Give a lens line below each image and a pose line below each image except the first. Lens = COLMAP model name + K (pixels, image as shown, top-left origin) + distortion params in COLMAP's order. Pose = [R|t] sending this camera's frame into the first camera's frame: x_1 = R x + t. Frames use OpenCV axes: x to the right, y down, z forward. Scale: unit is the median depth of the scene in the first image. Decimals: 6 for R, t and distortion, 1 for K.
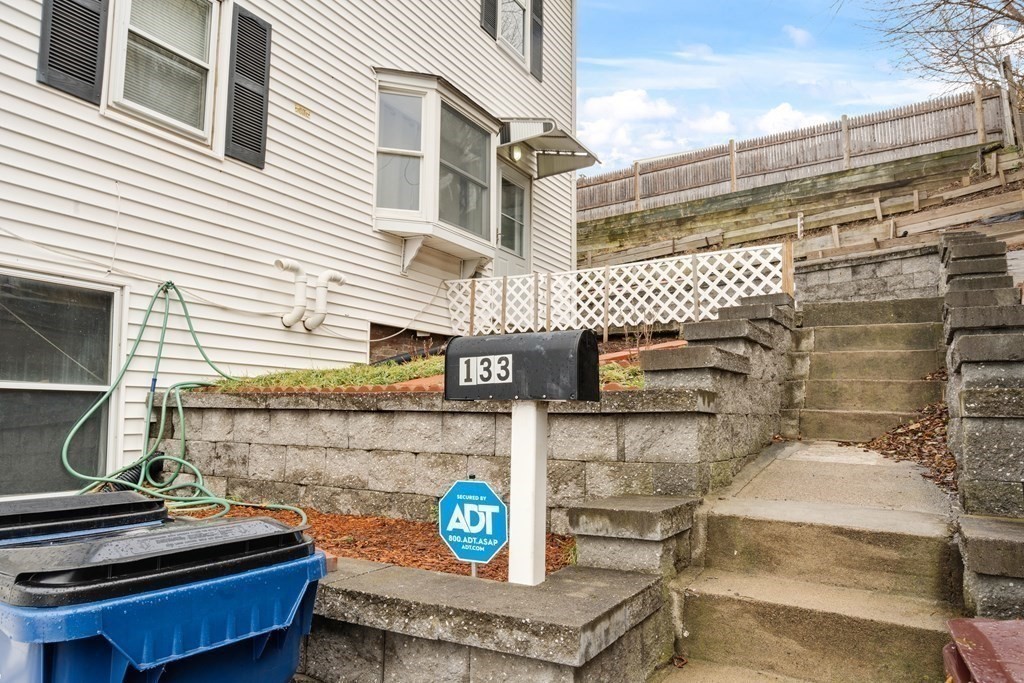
lens RADIAL K [[687.6, 0, 511.6], [0, 687.6, 337.7], [0, 0, 1]] dist [-0.004652, -0.001063]
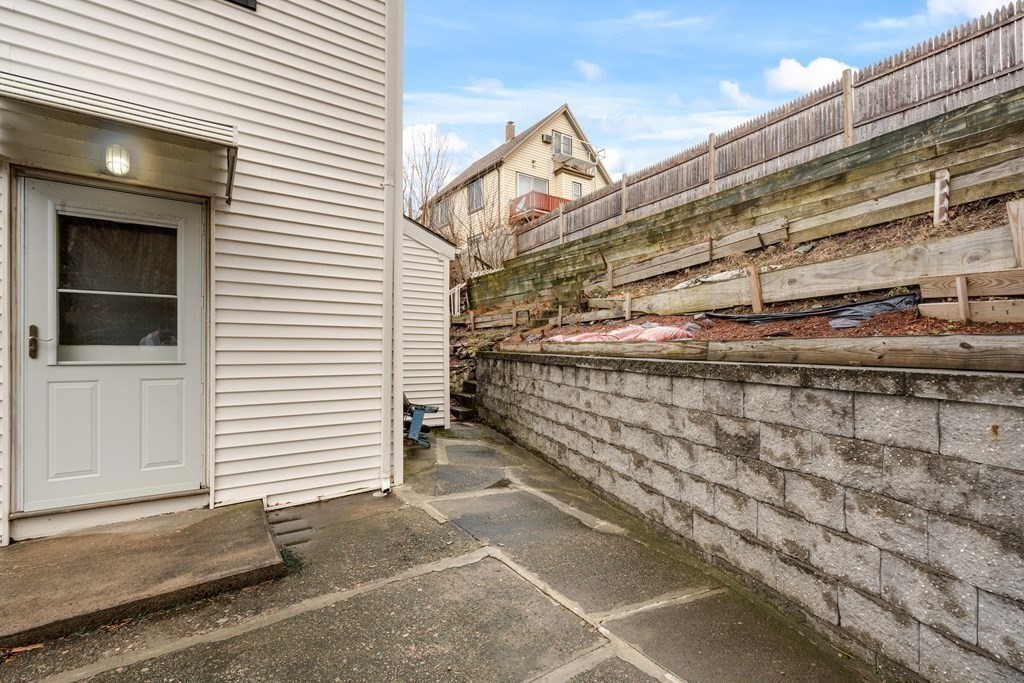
lens RADIAL K [[462.3, 0, 513.7], [0, 462.3, 340.7], [0, 0, 1]] dist [-0.004531, 0.002146]
pose [[0.903731, -0.009918, -0.427986, 0.253901], [0.051763, 0.994928, 0.086246, -0.094533], [0.424960, -0.100097, 0.899661, 0.504051]]
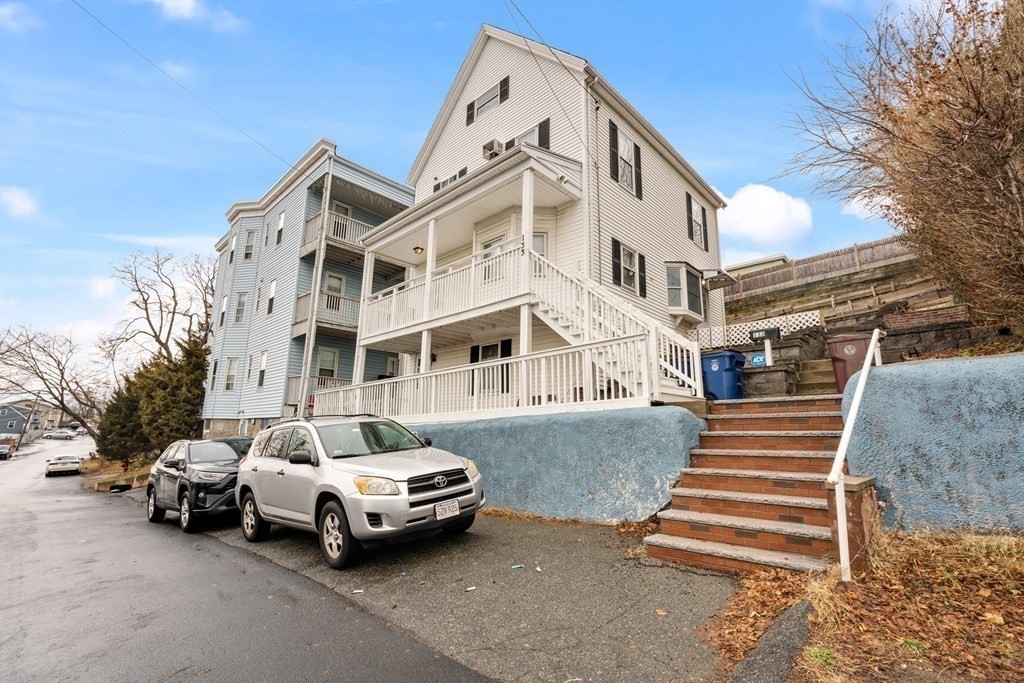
lens RADIAL K [[462.3, 0, 510.0], [0, 462.3, 339.6], [0, 0, 1]] dist [-0.004531, 0.002146]
pose [[0.969865, -0.044968, -0.239458, -0.184179], [0.020408, 0.994360, -0.104075, 0.072541], [0.242788, 0.096052, 0.965312, -0.530279]]
